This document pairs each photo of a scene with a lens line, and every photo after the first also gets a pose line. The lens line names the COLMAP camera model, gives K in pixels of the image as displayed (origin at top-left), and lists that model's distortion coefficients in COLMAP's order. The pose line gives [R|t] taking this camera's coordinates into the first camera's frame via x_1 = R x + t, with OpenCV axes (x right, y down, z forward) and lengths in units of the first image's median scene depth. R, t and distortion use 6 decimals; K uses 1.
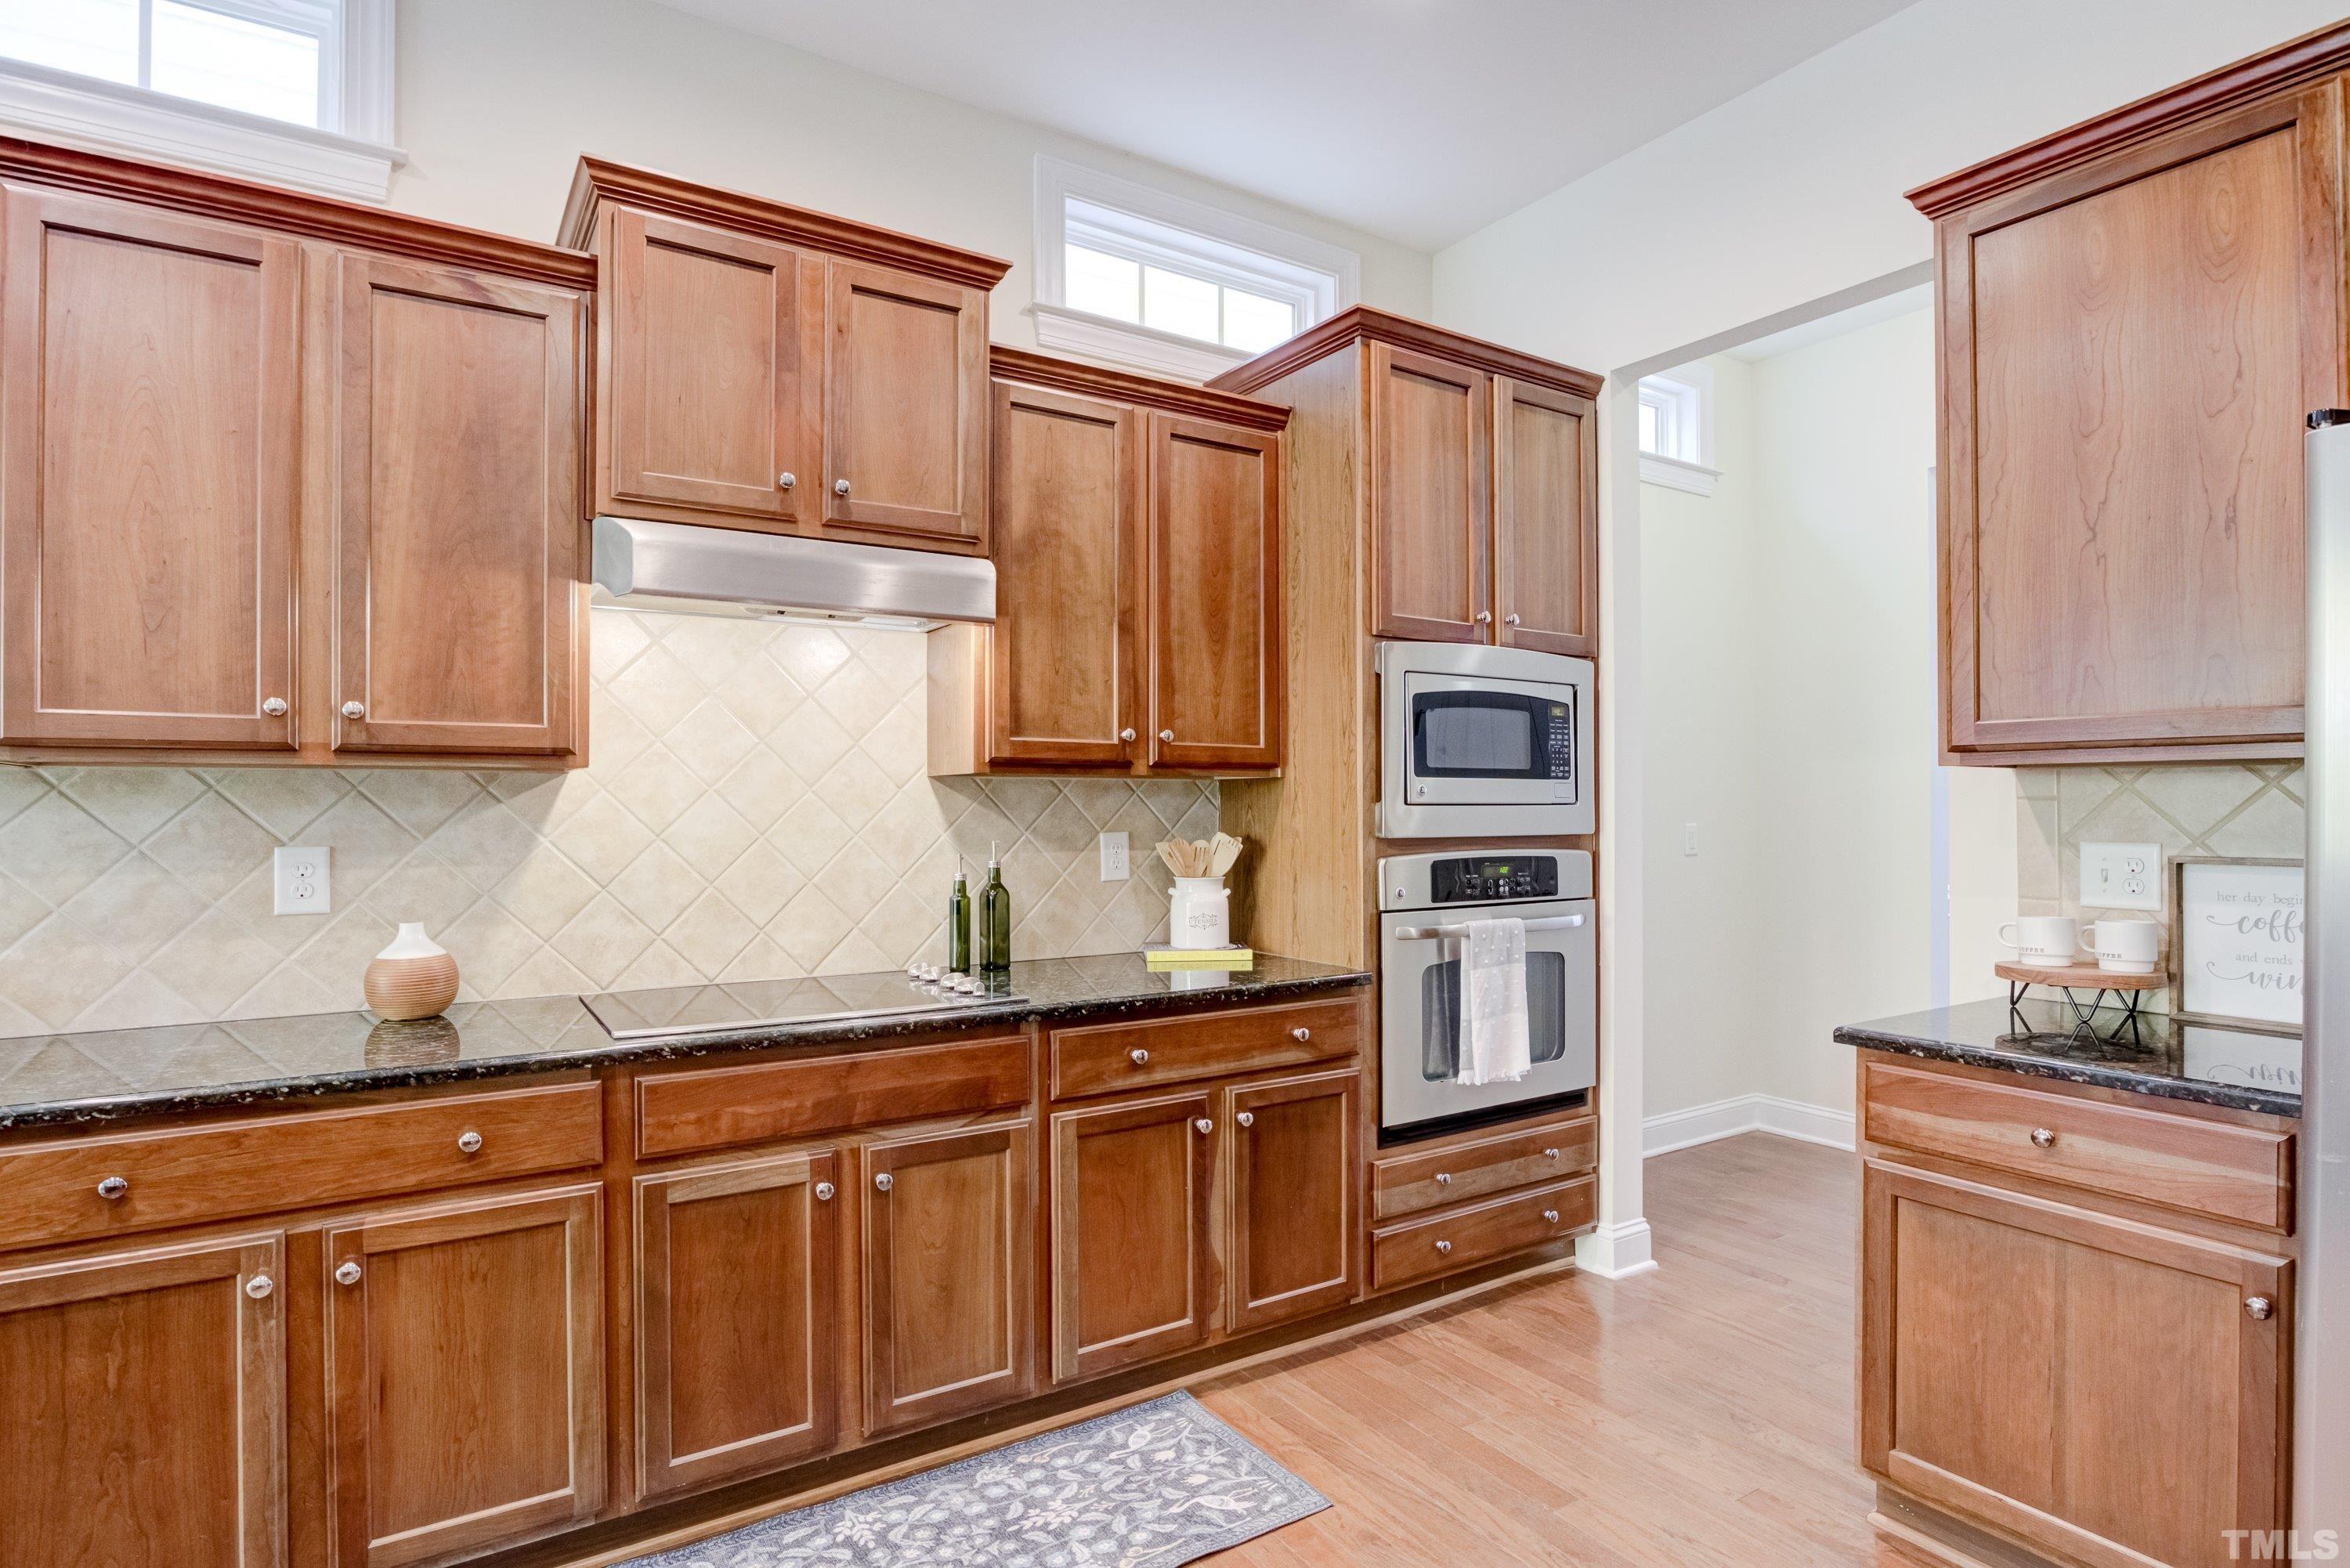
lens RADIAL K [[1195.3, 0, 1183.7], [0, 1195.3, 795.8], [0, 0, 1]] dist [-0.033684, 0.015728]
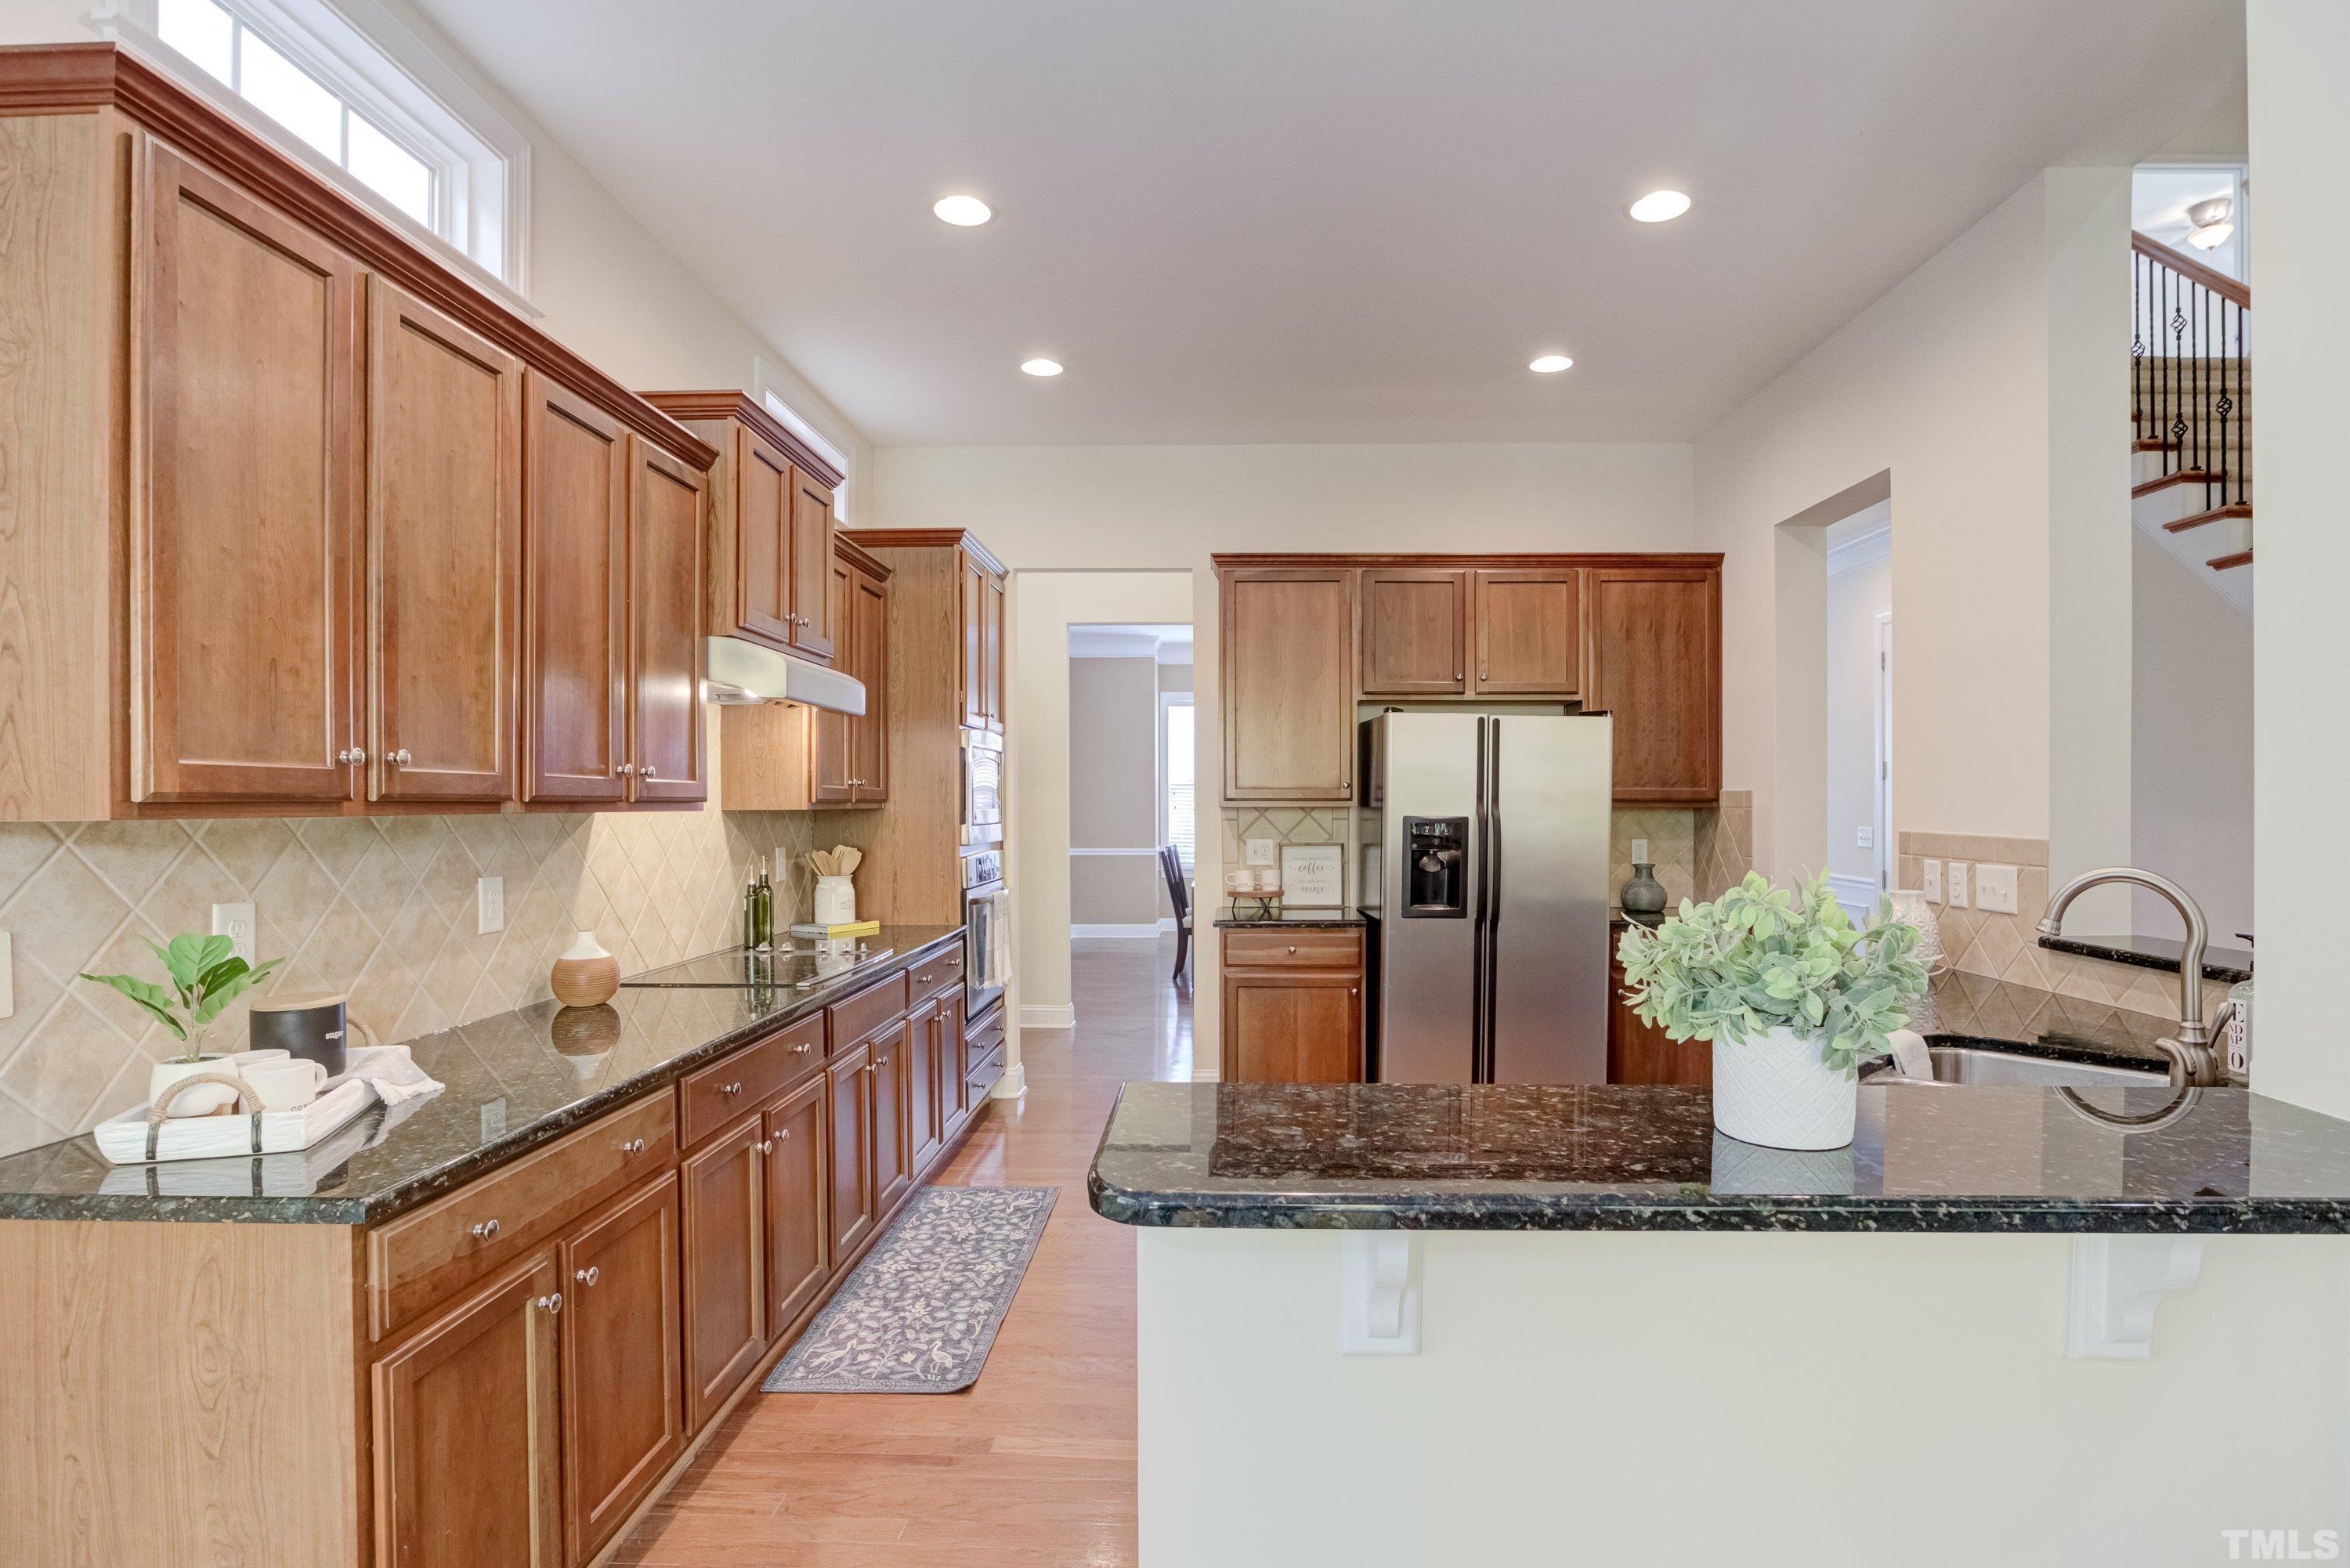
lens RADIAL K [[1200.8, 0, 1189.0], [0, 1200.8, 810.1], [0, 0, 1]] dist [-0.033978, 0.015407]
pose [[0.565431, -0.004073, 0.824786, -1.349544], [-0.002125, 0.999977, 0.006395, -0.034127], [-0.824793, -0.005369, 0.565409, -0.276651]]
